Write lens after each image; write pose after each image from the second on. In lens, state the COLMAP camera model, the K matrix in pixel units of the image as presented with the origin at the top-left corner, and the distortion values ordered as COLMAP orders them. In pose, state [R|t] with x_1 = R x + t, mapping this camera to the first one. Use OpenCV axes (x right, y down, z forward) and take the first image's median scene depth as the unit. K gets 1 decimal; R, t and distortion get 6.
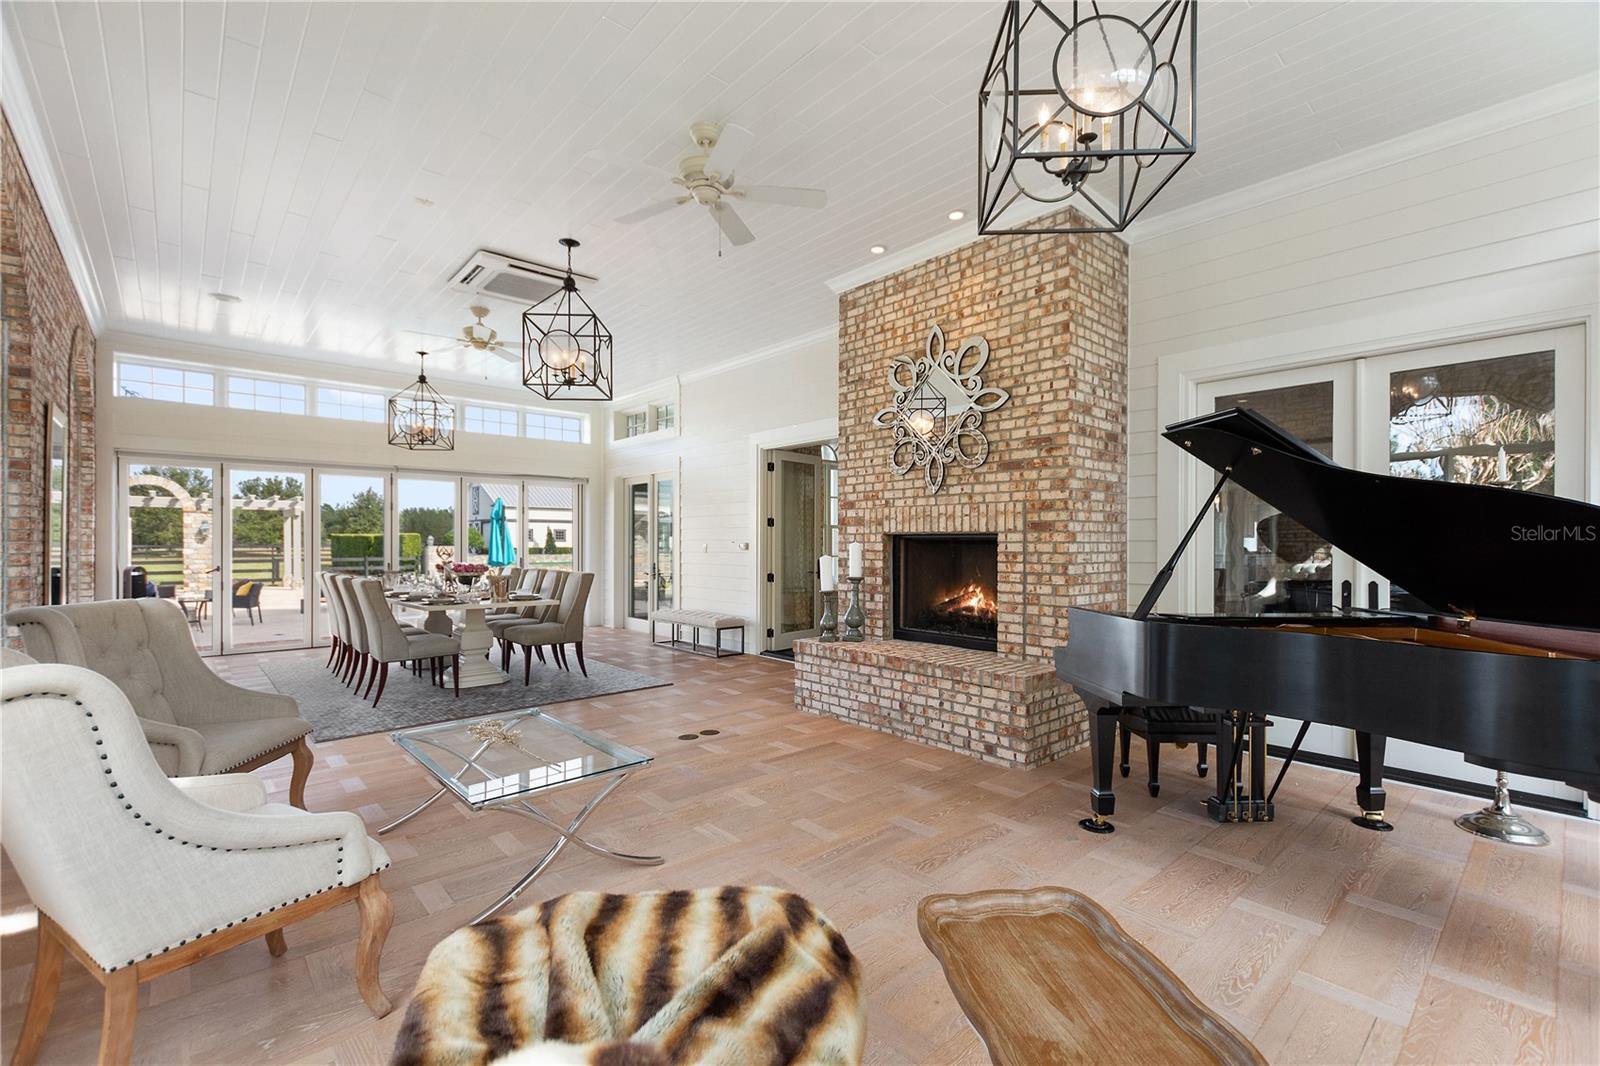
lens RADIAL K [[698.0, 0, 803.9], [0, 698.0, 539.2], [0, 0, 1]] dist [-0.000735, 0.000038]
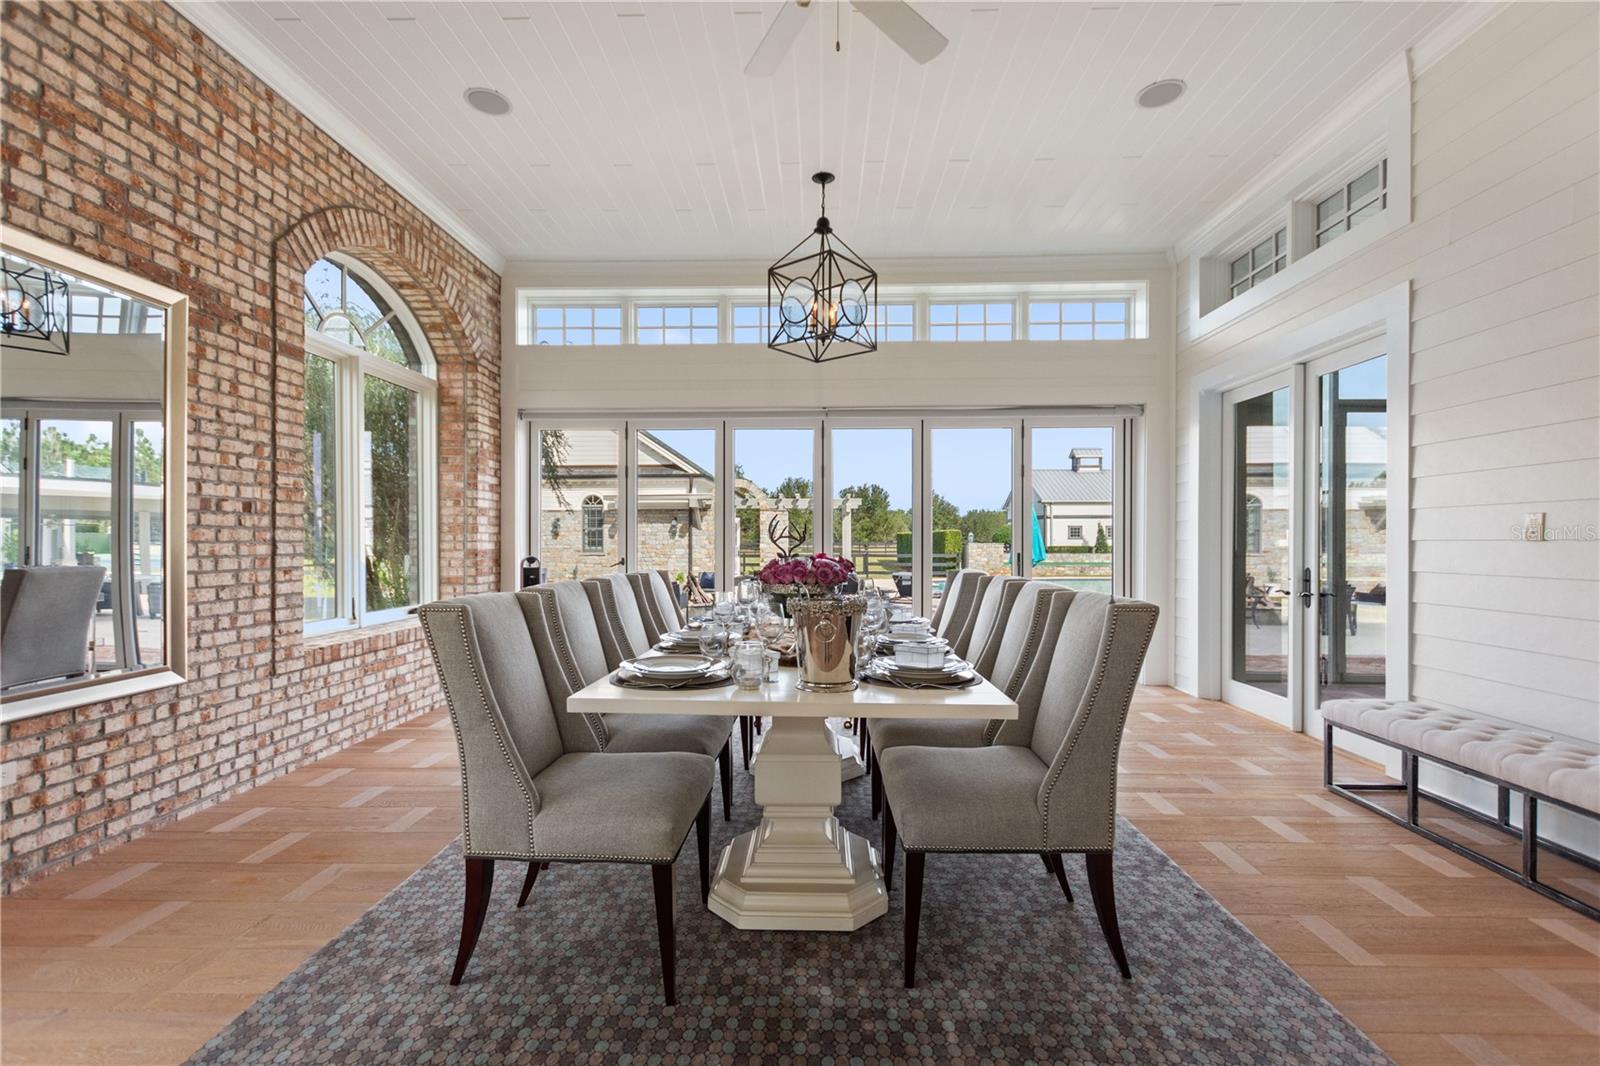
lens RADIAL K [[698.0, 0, 803.2], [0, 698.0, 541.0], [0, 0, 1]] dist [-0.000735, 0.000038]
pose [[0.728436, -0.000825, -0.685114, -0.144575], [0.003593, 0.999990, 0.002616, 0.015254], [0.685105, -0.004367, 0.728431, 0.469078]]
